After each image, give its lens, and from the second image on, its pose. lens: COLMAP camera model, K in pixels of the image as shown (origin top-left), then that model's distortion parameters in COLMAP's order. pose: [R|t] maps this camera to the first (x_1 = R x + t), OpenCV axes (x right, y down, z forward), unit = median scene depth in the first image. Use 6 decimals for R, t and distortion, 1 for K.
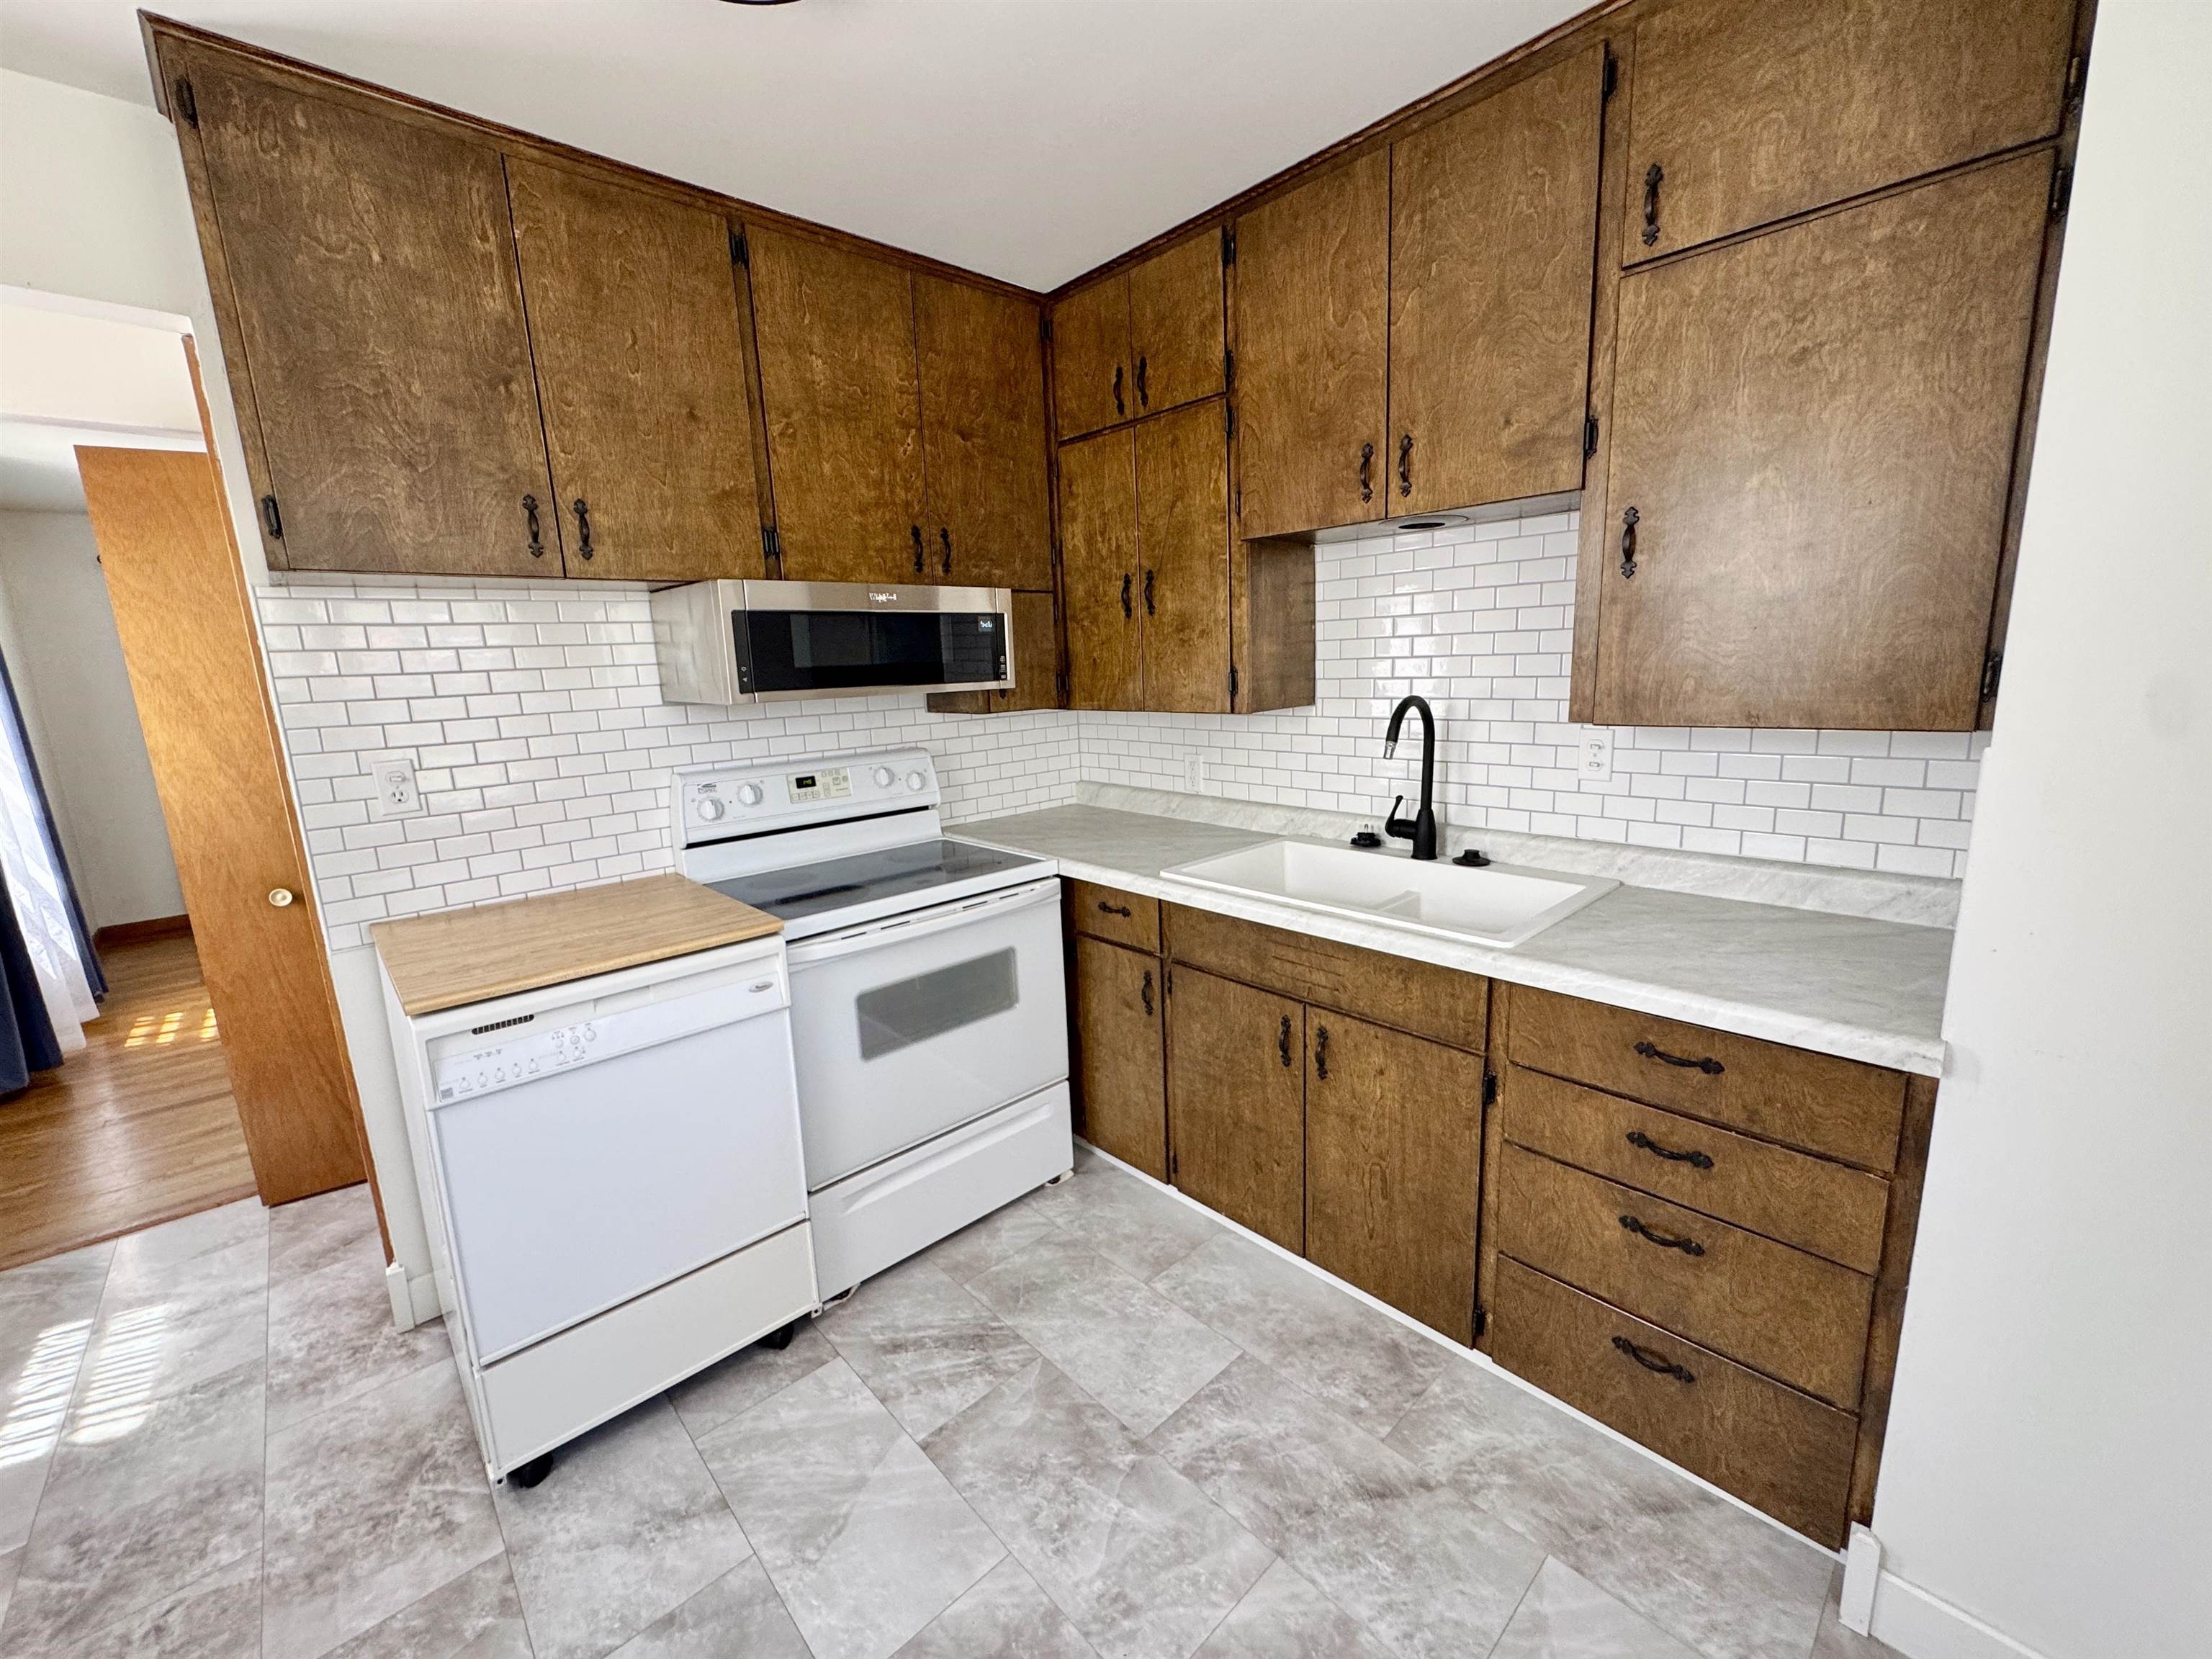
lens RADIAL K [[886.6, 0, 1106.6], [0, 886.6, 832.9], [0, 0, 1]] dist [-0.006161, 0.000867]
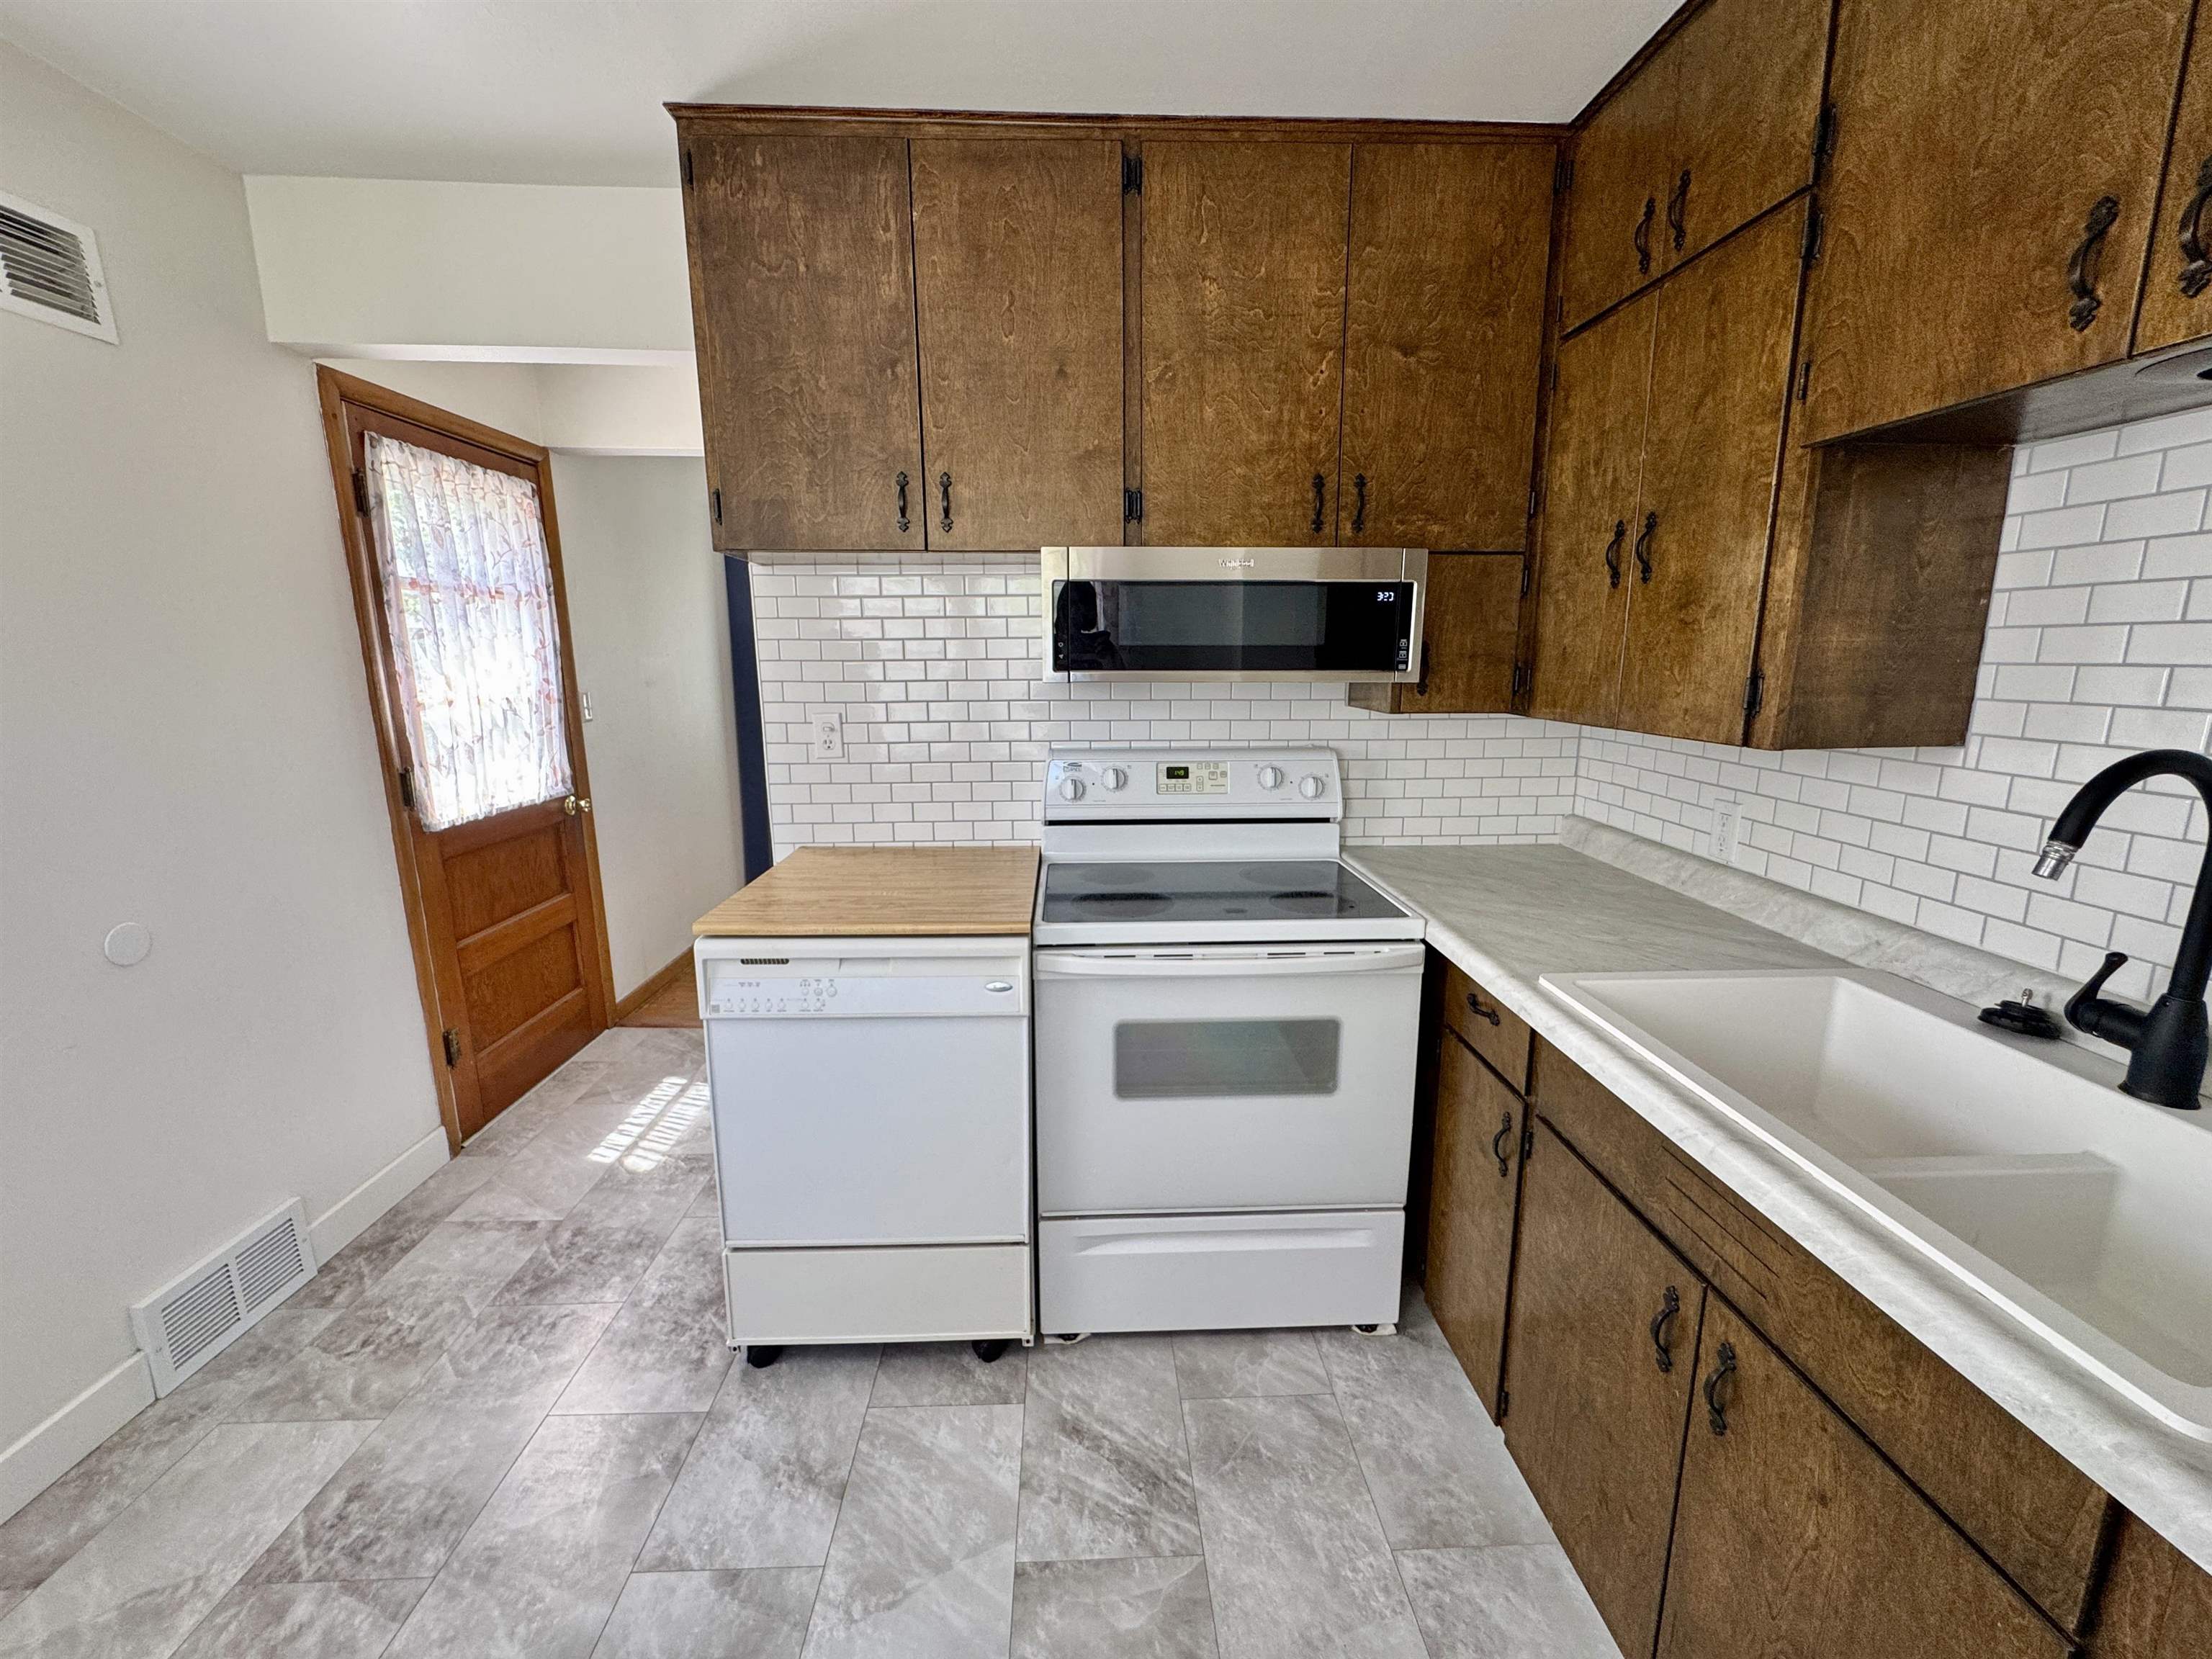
lens RADIAL K [[886.6, 0, 1108.2], [0, 886.6, 829.4], [0, 0, 1]] dist [-0.006161, 0.000867]
pose [[0.757155, 0.162774, -0.632630, 0.227045], [-0.151886, 0.985783, 0.071857, -0.064994], [0.635332, 0.041681, 0.771114, 0.307824]]
